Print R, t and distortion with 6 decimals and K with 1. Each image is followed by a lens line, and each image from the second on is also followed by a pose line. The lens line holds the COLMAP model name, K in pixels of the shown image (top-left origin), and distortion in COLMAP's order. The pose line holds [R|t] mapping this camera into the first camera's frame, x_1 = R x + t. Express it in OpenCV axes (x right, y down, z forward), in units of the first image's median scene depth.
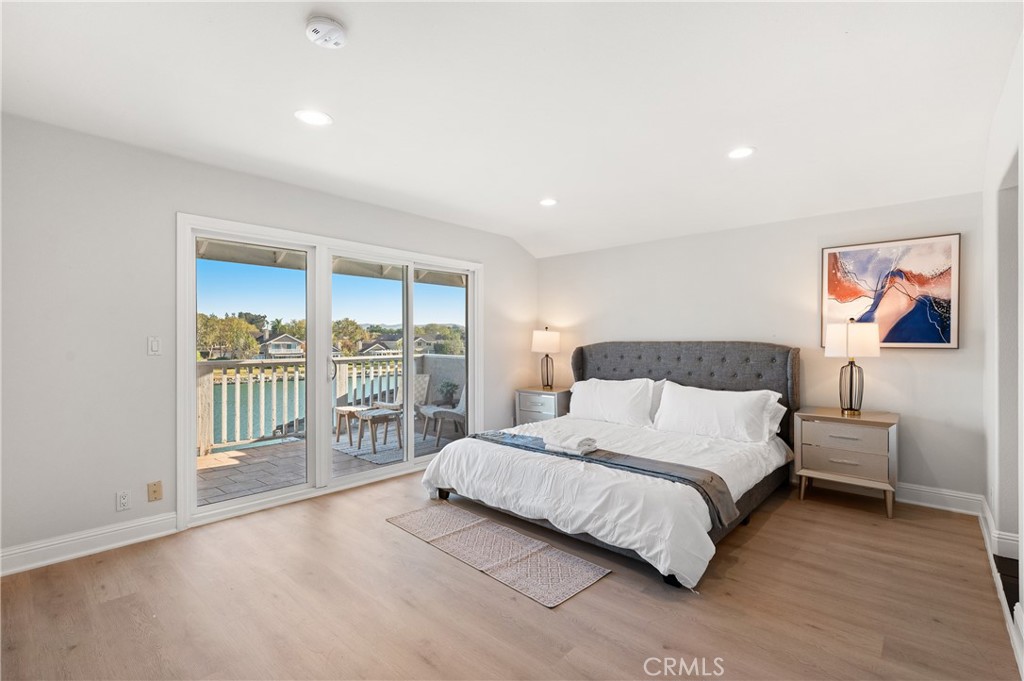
lens RADIAL K [[451.3, 0, 516.8], [0, 451.3, 345.1], [0, 0, 1]] dist [0.000951, -0.000377]
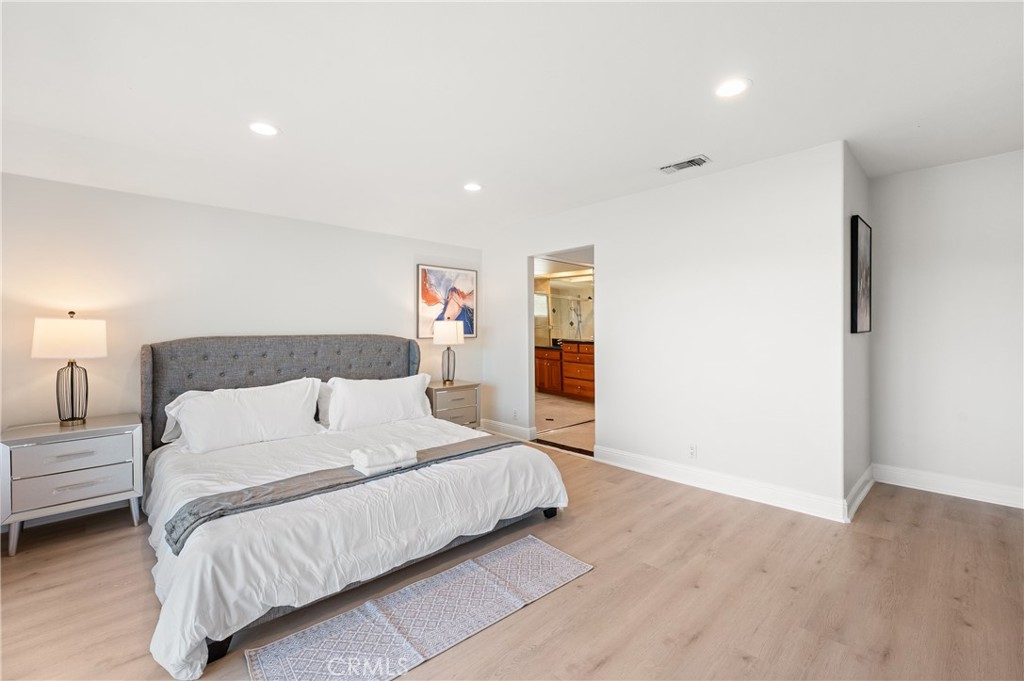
lens RADIAL K [[431.3, 0, 516.1], [0, 431.3, 332.3], [0, 0, 1]] dist [-0.008915, 0.000288]
pose [[0.094792, 0.003392, 0.995491, -0.594499], [0.021519, 0.999754, -0.005455, -0.000109], [-0.995264, 0.021940, 0.094696, 0.636017]]
